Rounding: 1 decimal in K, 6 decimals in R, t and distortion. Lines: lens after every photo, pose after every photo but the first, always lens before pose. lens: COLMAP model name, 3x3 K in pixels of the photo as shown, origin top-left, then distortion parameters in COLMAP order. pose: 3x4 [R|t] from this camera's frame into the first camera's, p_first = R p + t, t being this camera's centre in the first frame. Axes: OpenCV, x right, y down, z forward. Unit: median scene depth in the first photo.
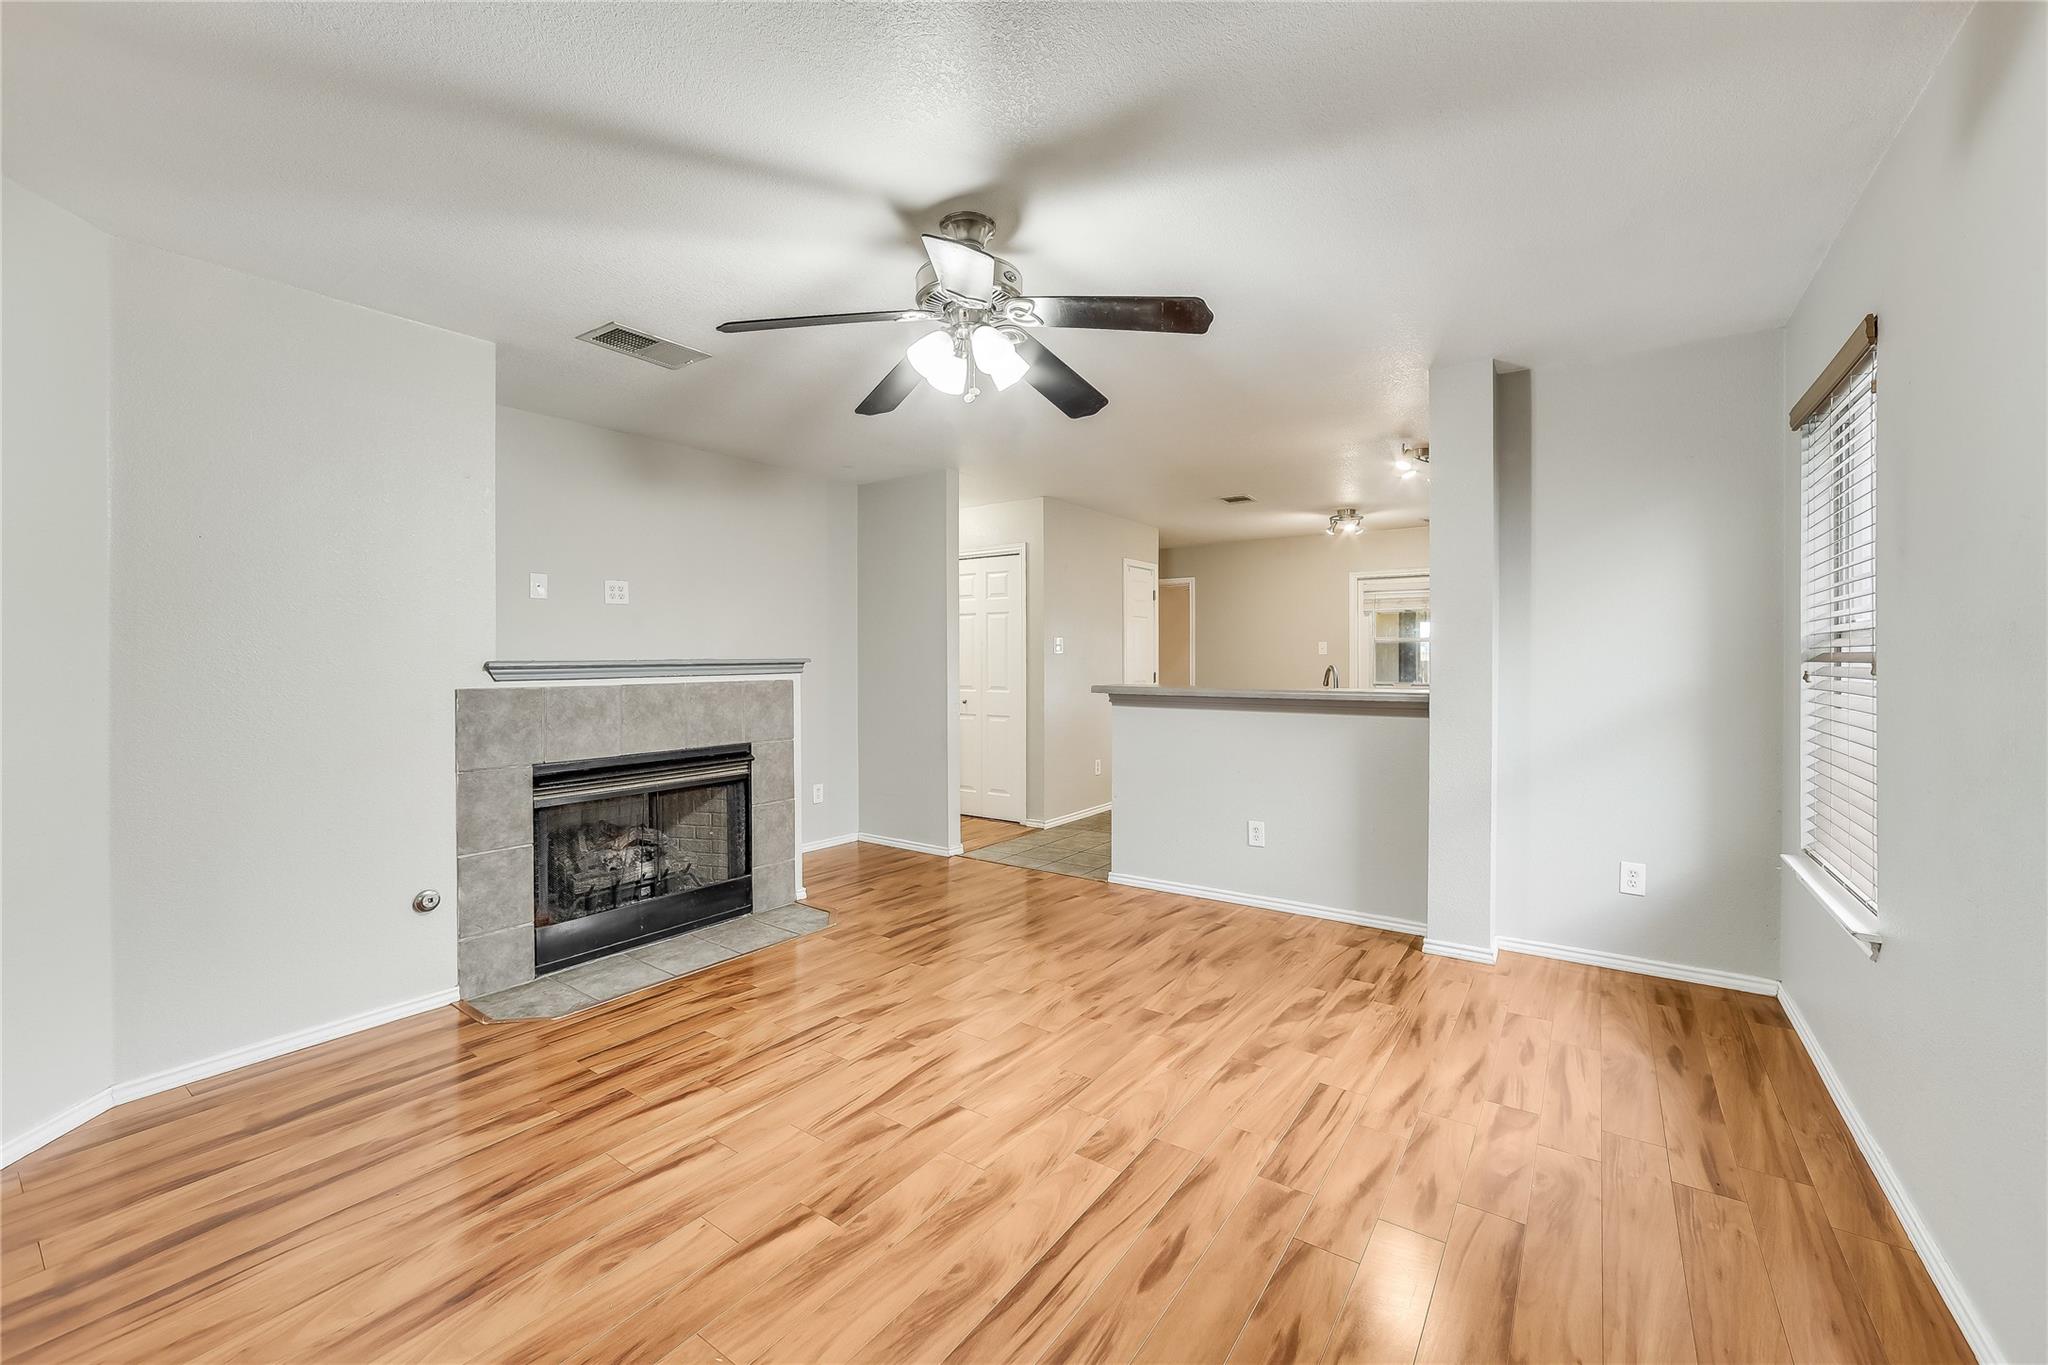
lens RADIAL K [[822.0, 0, 1036.9], [0, 822.0, 668.1], [0, 0, 1]] dist [-0.038656, 0.014340]
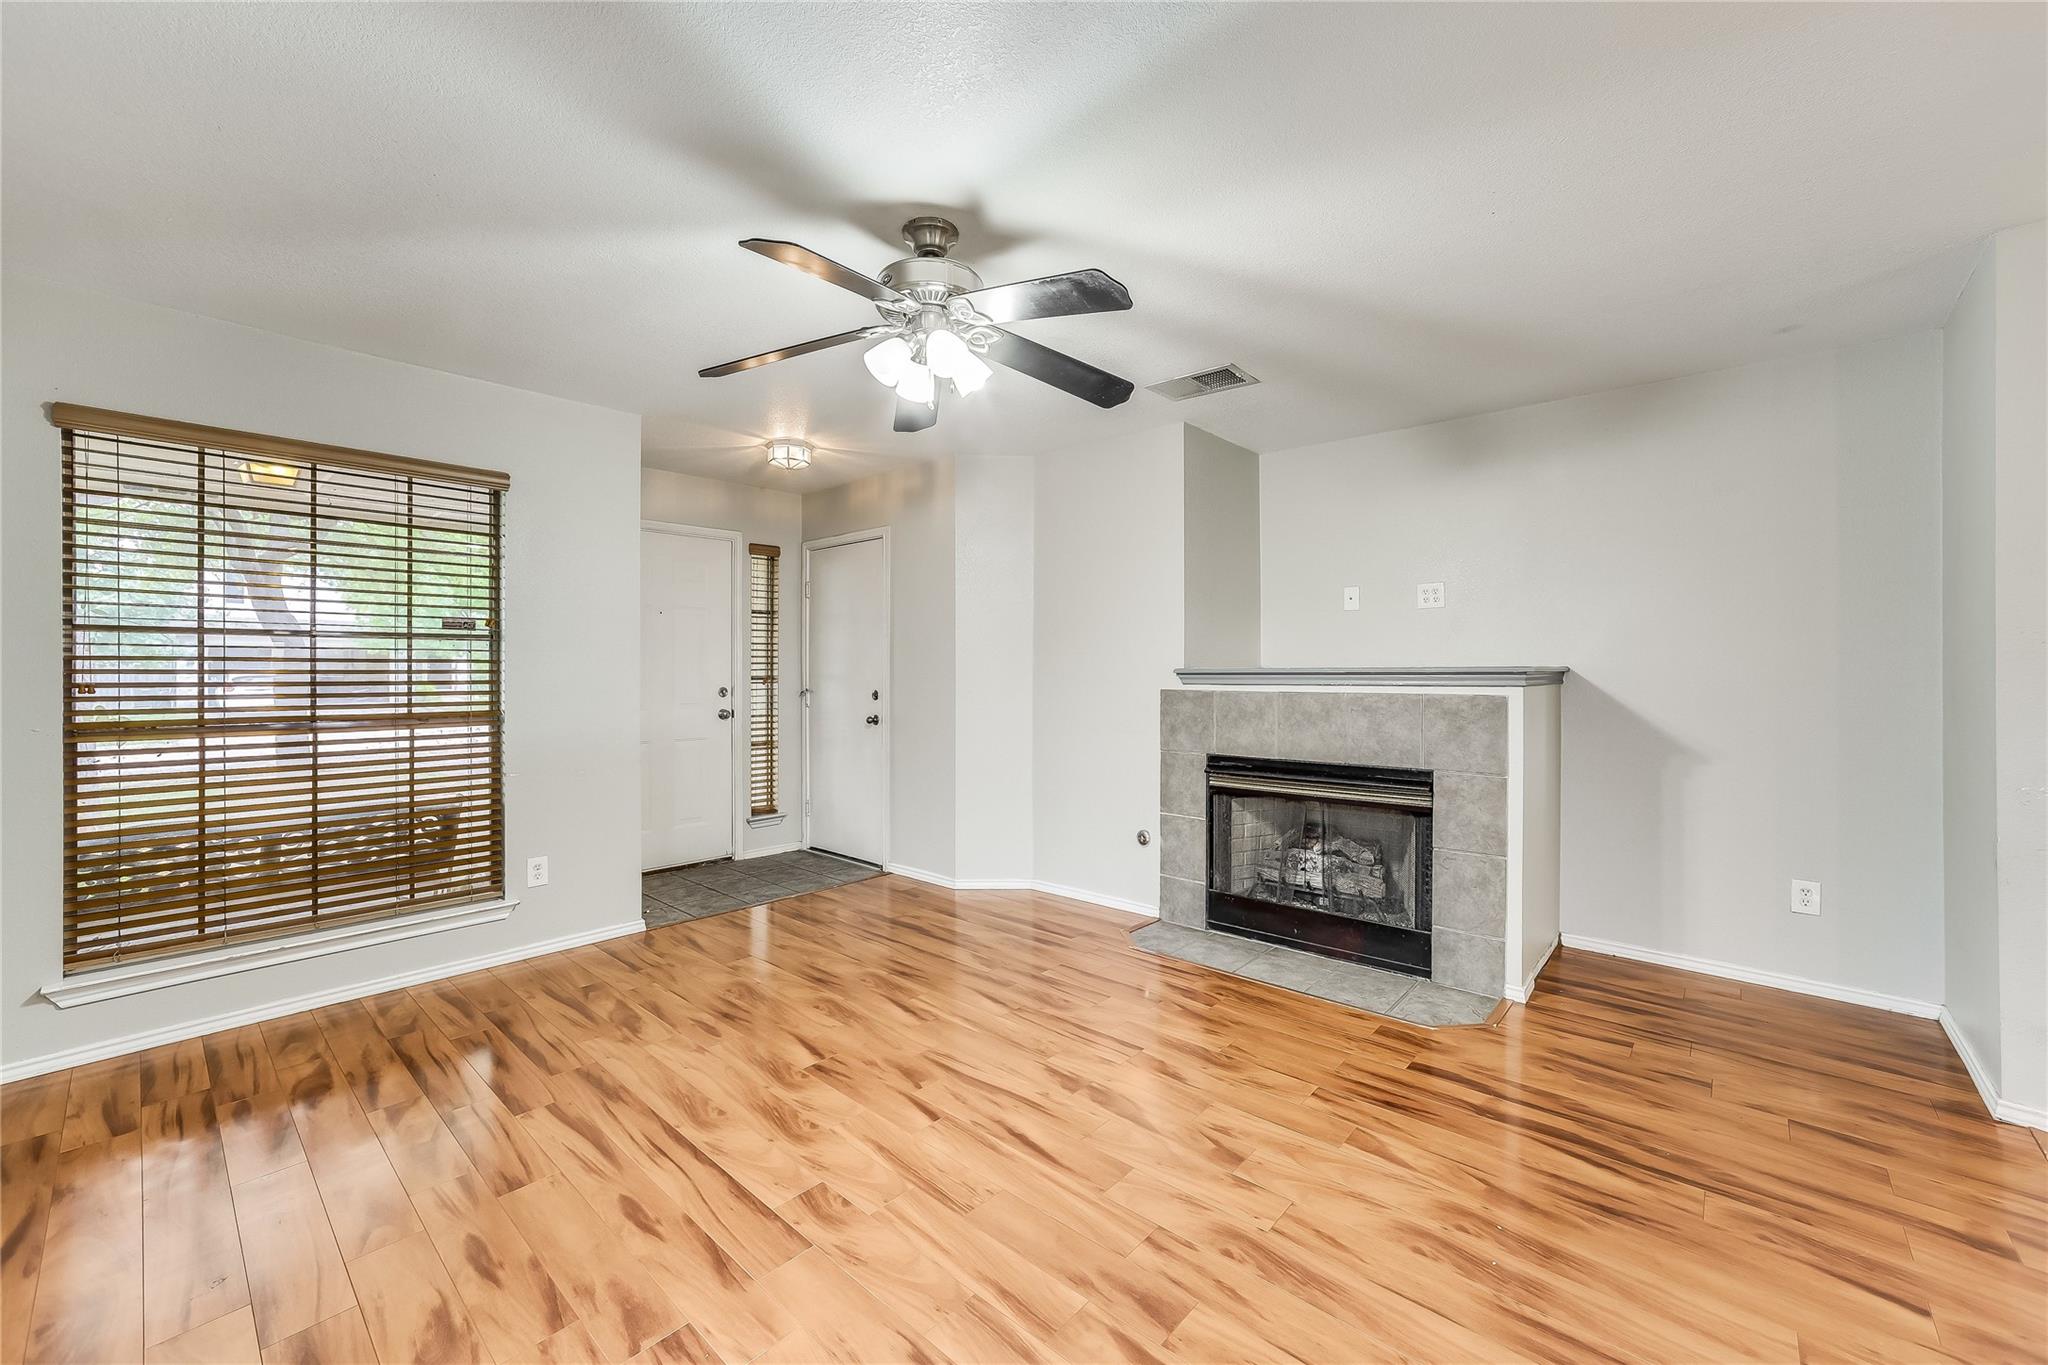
lens RADIAL K [[822.0, 0, 1036.9], [0, 822.0, 668.1], [0, 0, 1]] dist [-0.038656, 0.014340]
pose [[-0.126649, -0.000422, -0.991947, 0.656192], [-0.011191, 0.999937, 0.001003, -0.008169], [0.991884, 0.011228, -0.126646, 0.932994]]
